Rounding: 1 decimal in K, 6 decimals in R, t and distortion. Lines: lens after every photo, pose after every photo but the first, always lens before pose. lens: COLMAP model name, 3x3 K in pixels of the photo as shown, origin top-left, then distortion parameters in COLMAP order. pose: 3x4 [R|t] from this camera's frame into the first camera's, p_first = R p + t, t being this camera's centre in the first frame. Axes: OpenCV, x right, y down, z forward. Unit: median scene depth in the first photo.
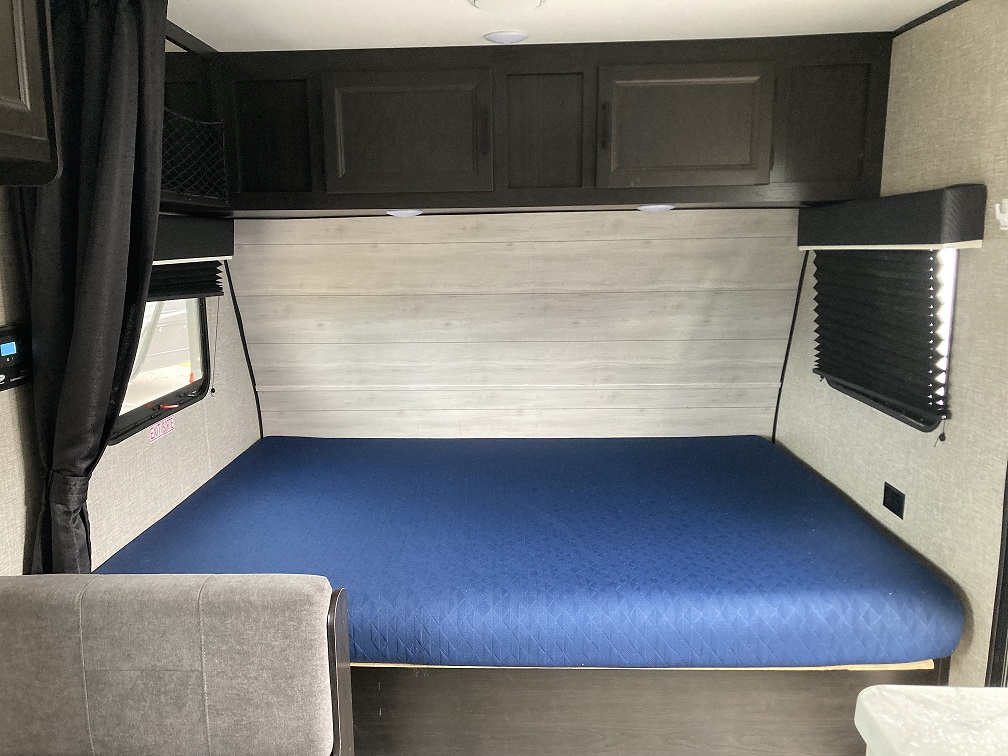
lens RADIAL K [[828.6, 0, 504.0], [0, 828.6, 378.0], [0, 0, 1]] dist [0.029275, -0.010029]
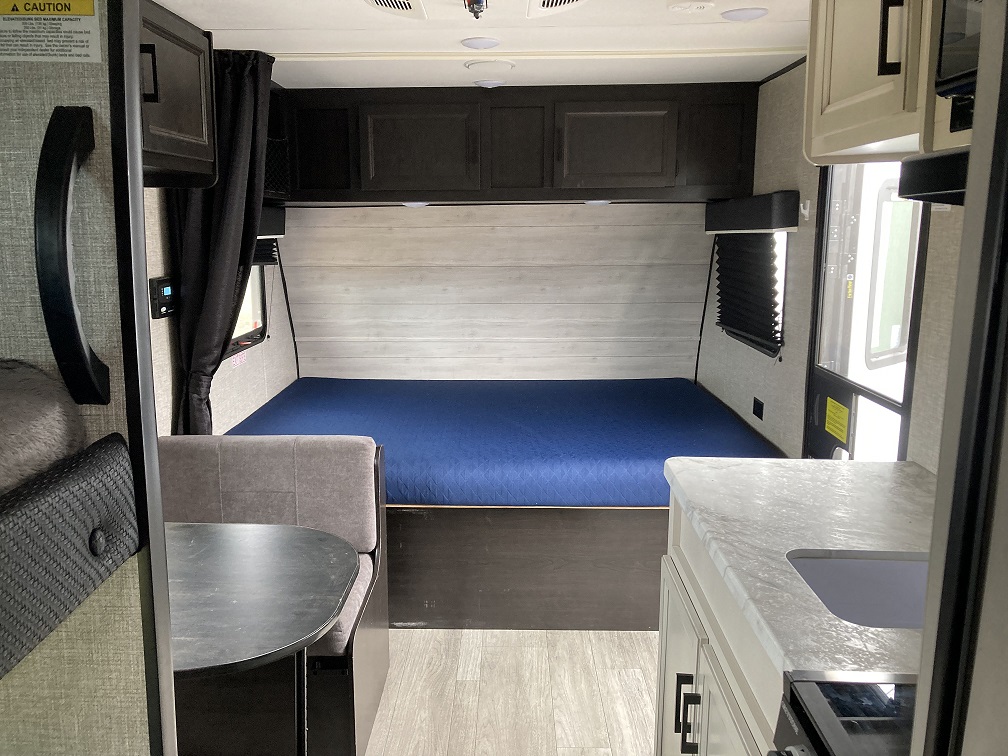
lens RADIAL K [[843.8, 0, 504.0], [0, 843.8, 378.0], [0, 0, 1]] dist [0.080343, -0.178677]
pose [[0.999881, 0.006022, 0.014225, 0.008491], [-0.006167, 0.999930, 0.010140, 0.073431], [-0.014163, -0.010227, 0.999847, -0.406597]]
